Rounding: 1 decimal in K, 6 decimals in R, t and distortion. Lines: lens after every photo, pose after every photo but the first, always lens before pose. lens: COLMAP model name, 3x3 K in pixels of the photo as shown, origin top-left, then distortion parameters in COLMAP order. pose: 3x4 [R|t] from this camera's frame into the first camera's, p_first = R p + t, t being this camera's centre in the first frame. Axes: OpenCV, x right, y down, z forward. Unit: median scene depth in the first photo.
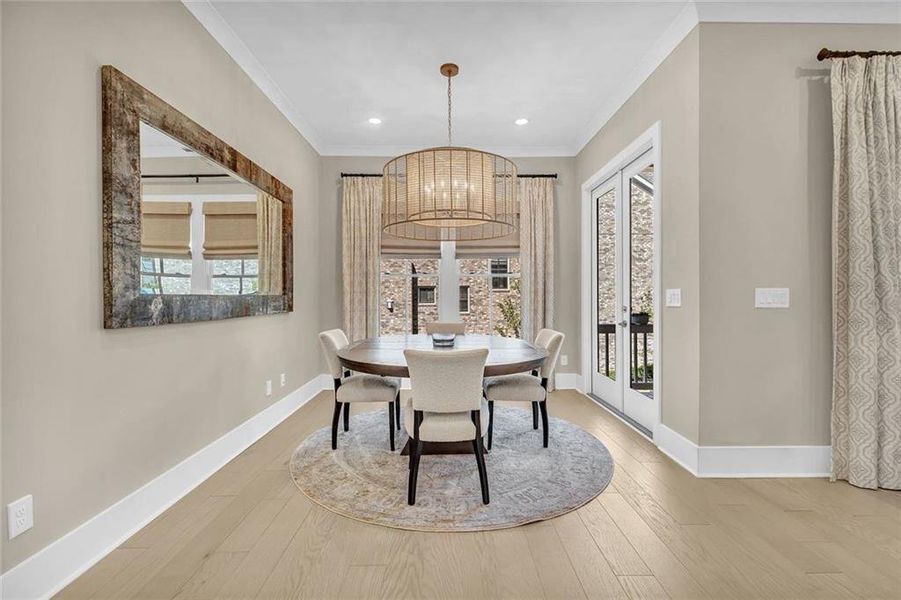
lens RADIAL K [[390.5, 0, 454.5], [0, 390.5, 299.3], [0, 0, 1]] dist [0.012548, -0.002064]
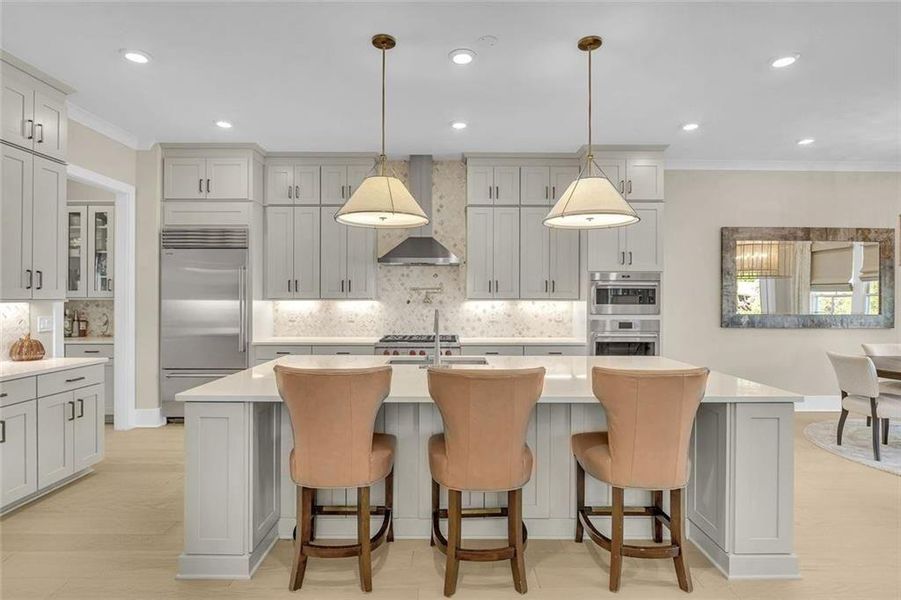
lens RADIAL K [[457.9, 0, 450.4], [0, 457.9, 297.7], [0, 0, 1]] dist [-0.011838, -0.000242]
pose [[-0.010132, 0.003203, -0.999944, 1.536669], [-0.010552, 0.999939, 0.003309, -0.080228], [0.999893, 0.010585, -0.010098, -0.548723]]
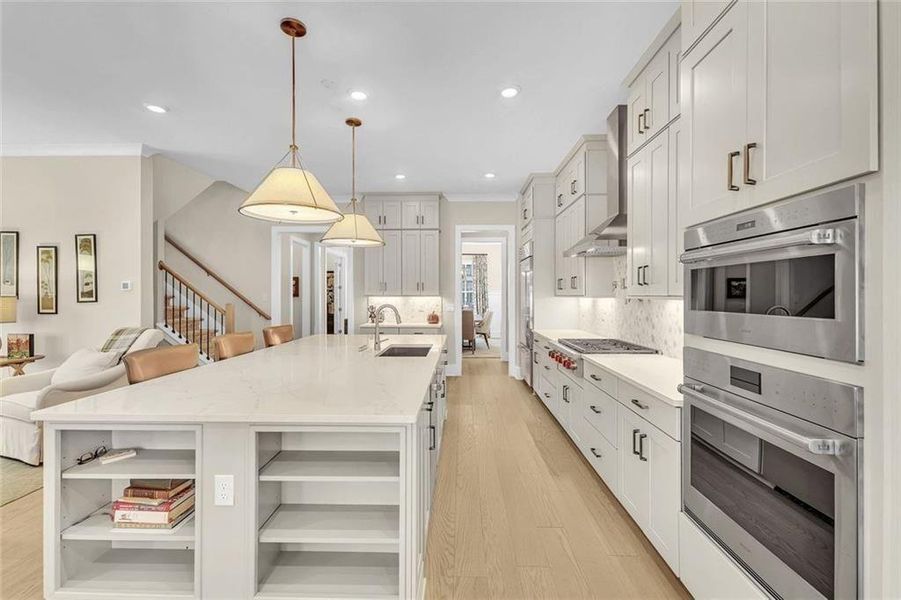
lens RADIAL K [[390.5, 0, 446.3], [0, 390.5, 294.0], [0, 0, 1]] dist [0.012548, -0.002064]
pose [[-0.998681, 0.006561, 0.050927, -0.010504], [0.006860, 0.999960, 0.005686, -0.085366], [-0.050888, 0.006028, -0.998686, 0.704527]]
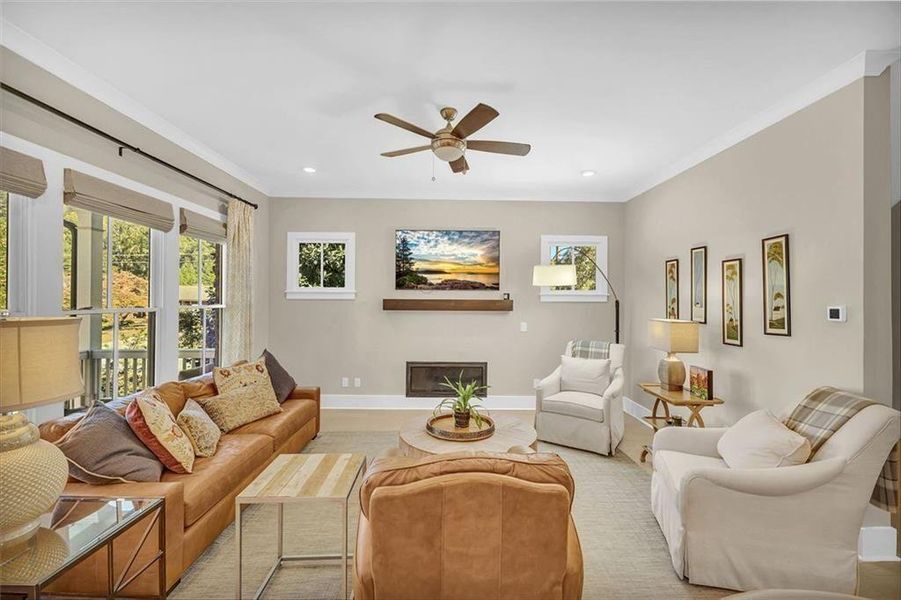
lens RADIAL K [[390.5, 0, 444.0], [0, 390.5, 296.6], [0, 0, 1]] dist [0.012548, -0.002064]
pose [[0.003128, 0.012170, 0.999921, 0.458992], [0.002290, 0.999923, -0.012177, -0.153474], [-0.999992, 0.002328, 0.003100, 0.062795]]
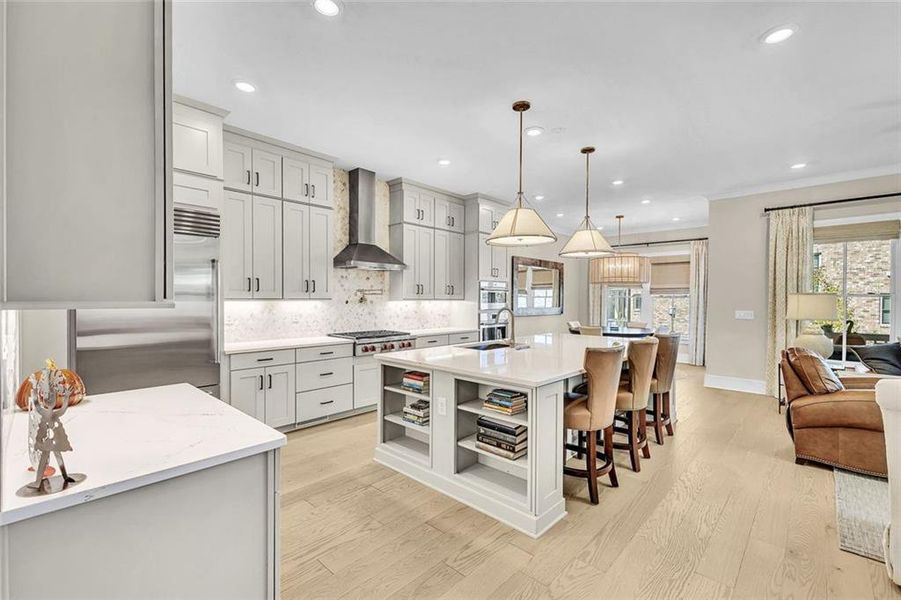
lens RADIAL K [[390.5, 0, 451.3], [0, 390.5, 305.4], [0, 0, 1]] dist [0.012548, -0.002064]
pose [[0.719503, 0.018283, -0.694249, 1.156185], [-0.012324, 0.999832, 0.013558, -0.067081], [0.694380, -0.001200, 0.719607, -1.828575]]
